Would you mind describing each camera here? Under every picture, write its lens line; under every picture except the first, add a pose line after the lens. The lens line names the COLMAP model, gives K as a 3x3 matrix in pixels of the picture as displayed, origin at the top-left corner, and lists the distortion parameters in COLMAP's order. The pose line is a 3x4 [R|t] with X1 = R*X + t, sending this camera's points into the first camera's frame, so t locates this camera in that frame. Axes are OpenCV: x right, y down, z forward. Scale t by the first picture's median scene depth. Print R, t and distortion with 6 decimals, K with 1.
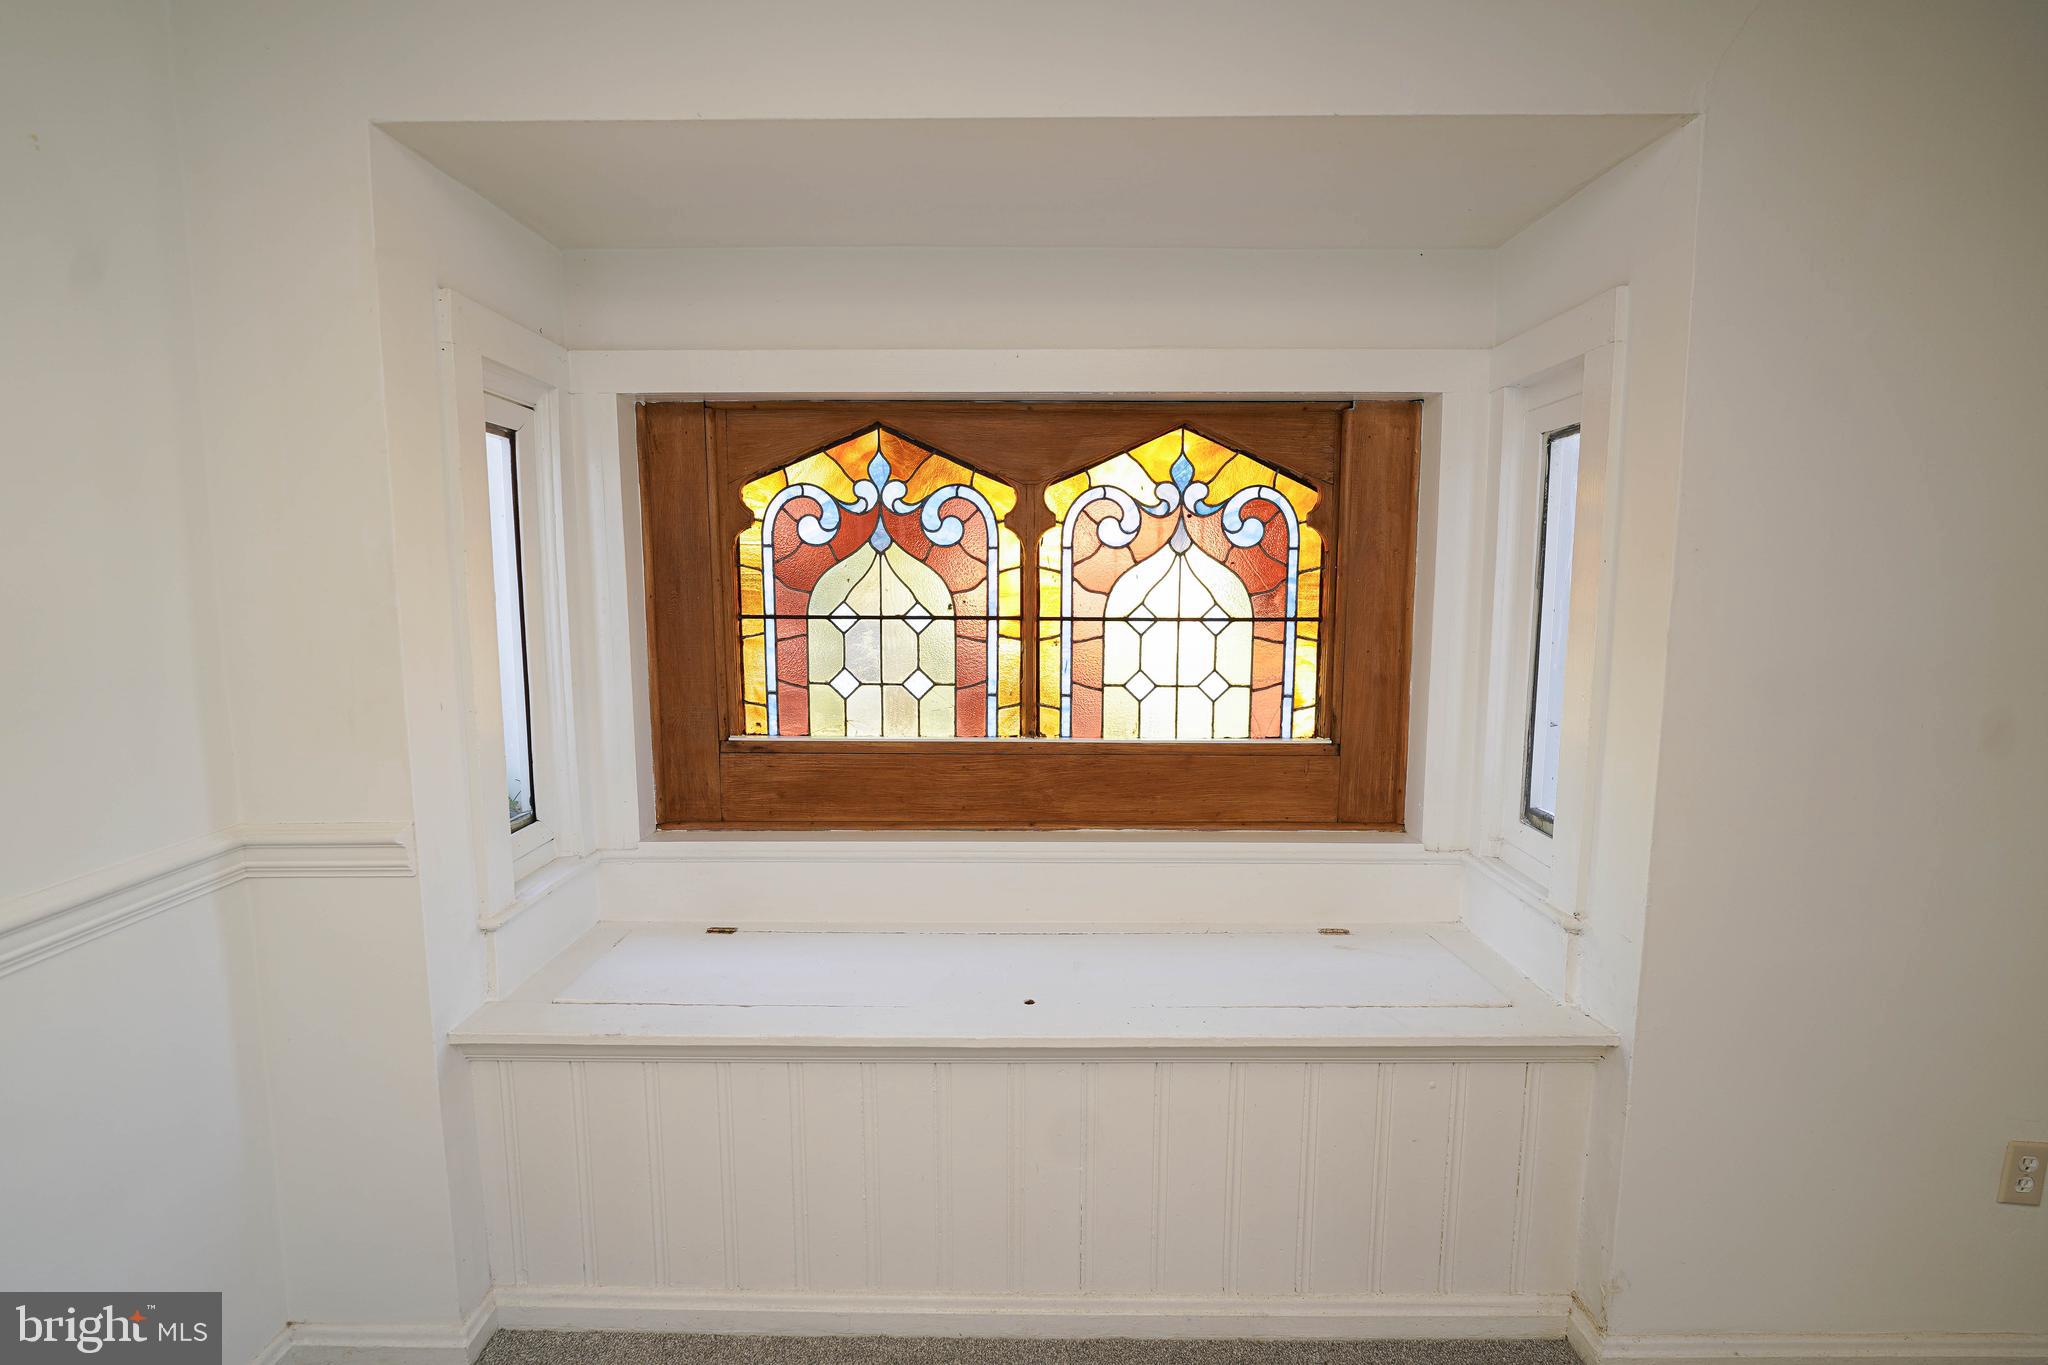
lens RADIAL K [[945.2, 0, 995.3], [0, 945.2, 683.0], [0, 0, 1]] dist [-0.016914, 0.000485]
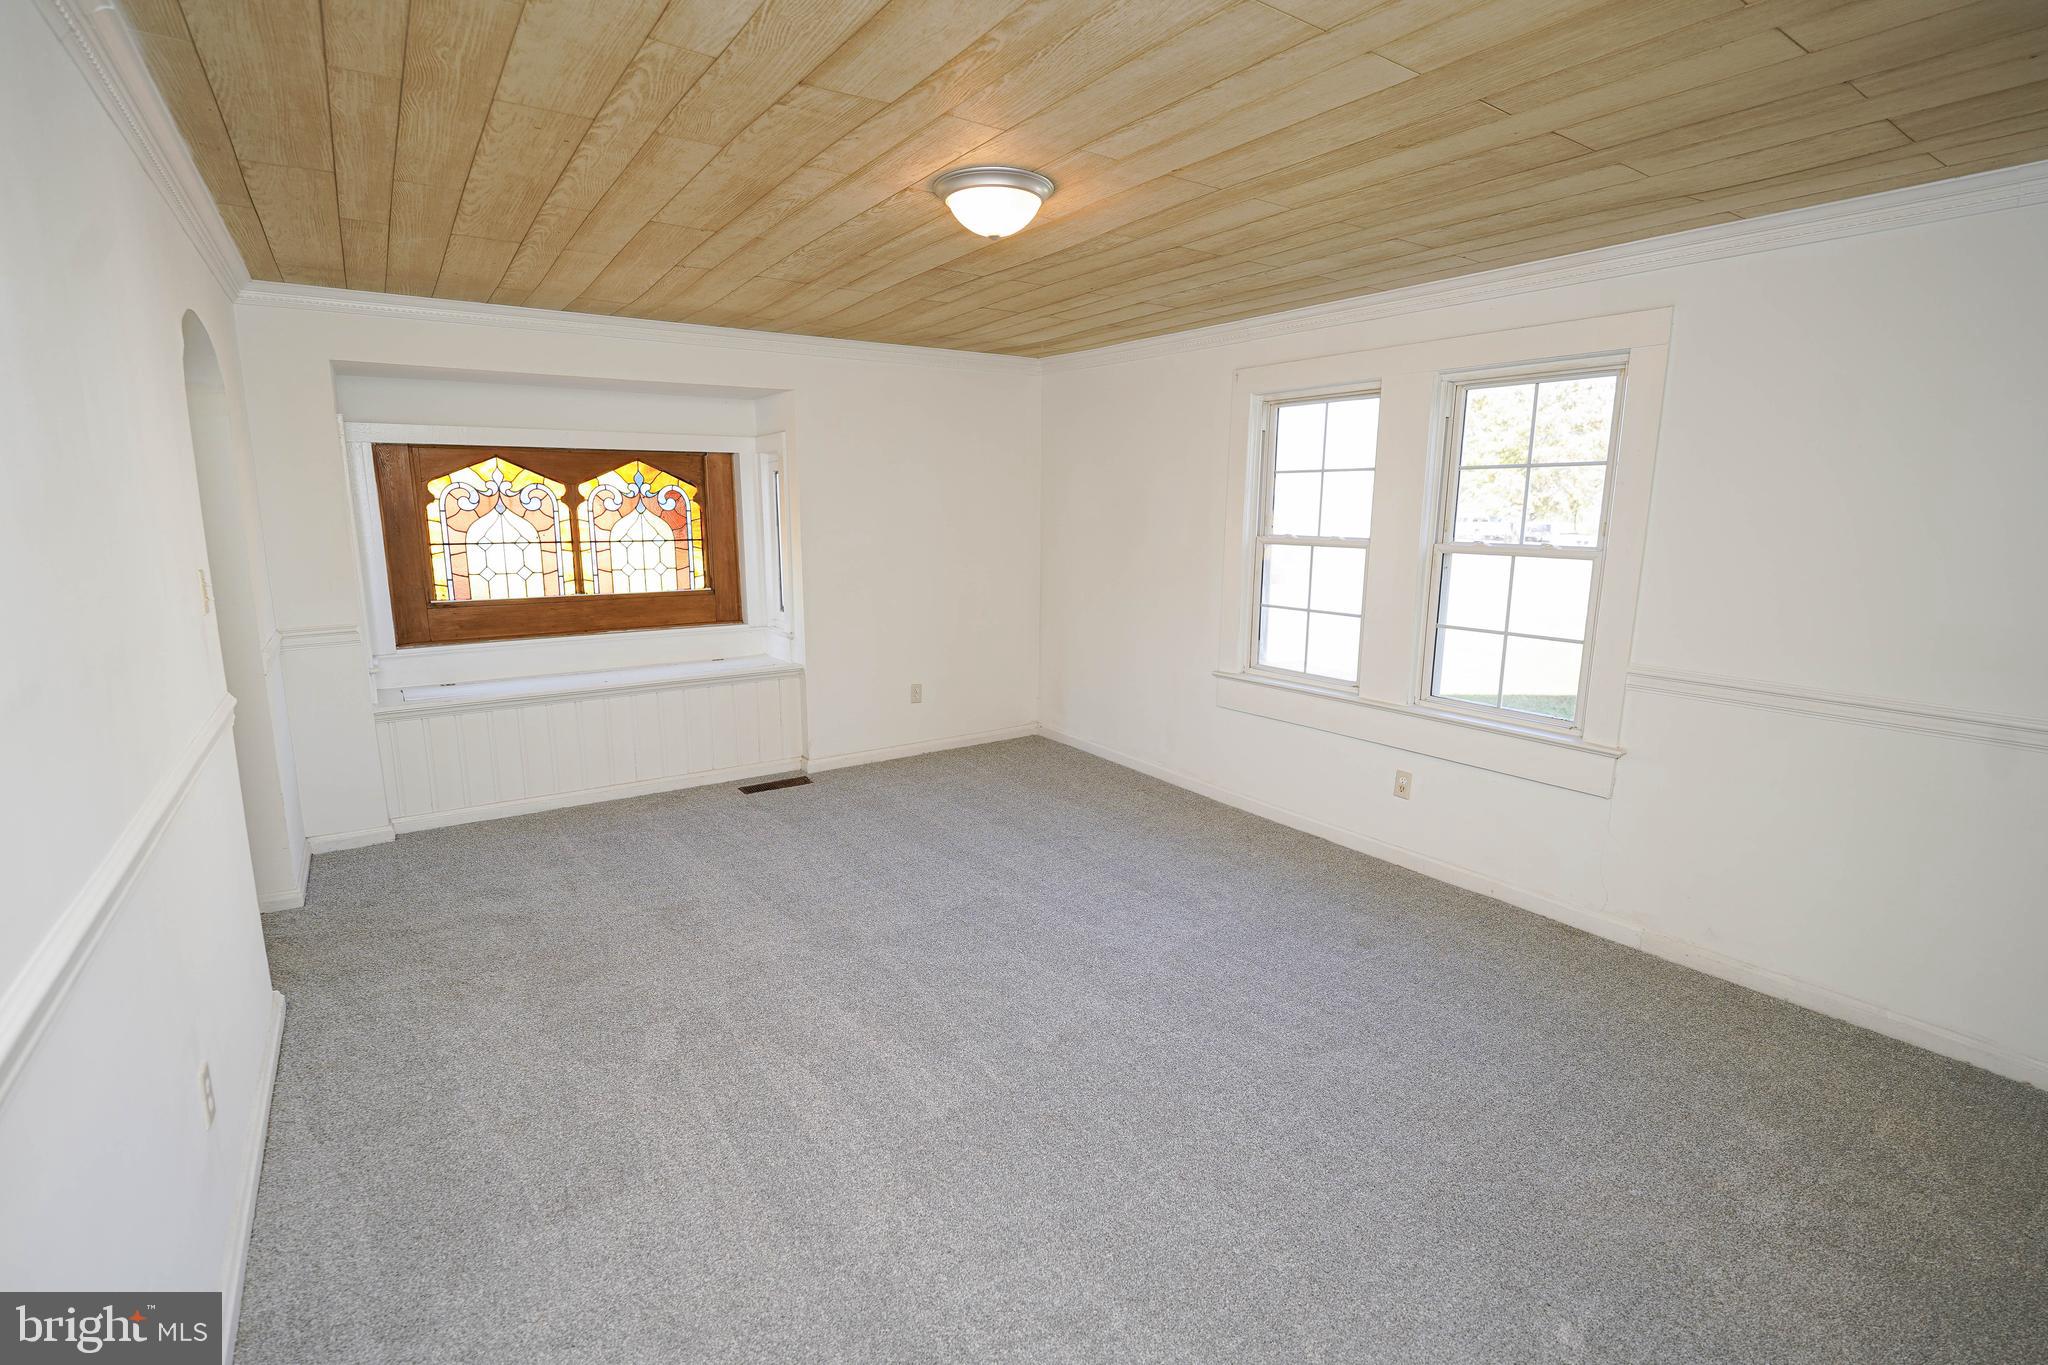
lens RADIAL K [[945.2, 0, 1023.8], [0, 945.2, 683.0], [0, 0, 1]] dist [-0.016914, 0.000485]
pose [[0.804322, -0.108053, 0.584286, -0.466989], [0.061824, 0.993208, 0.098569, 0.115635], [-0.590968, -0.043158, 0.805539, -1.522171]]
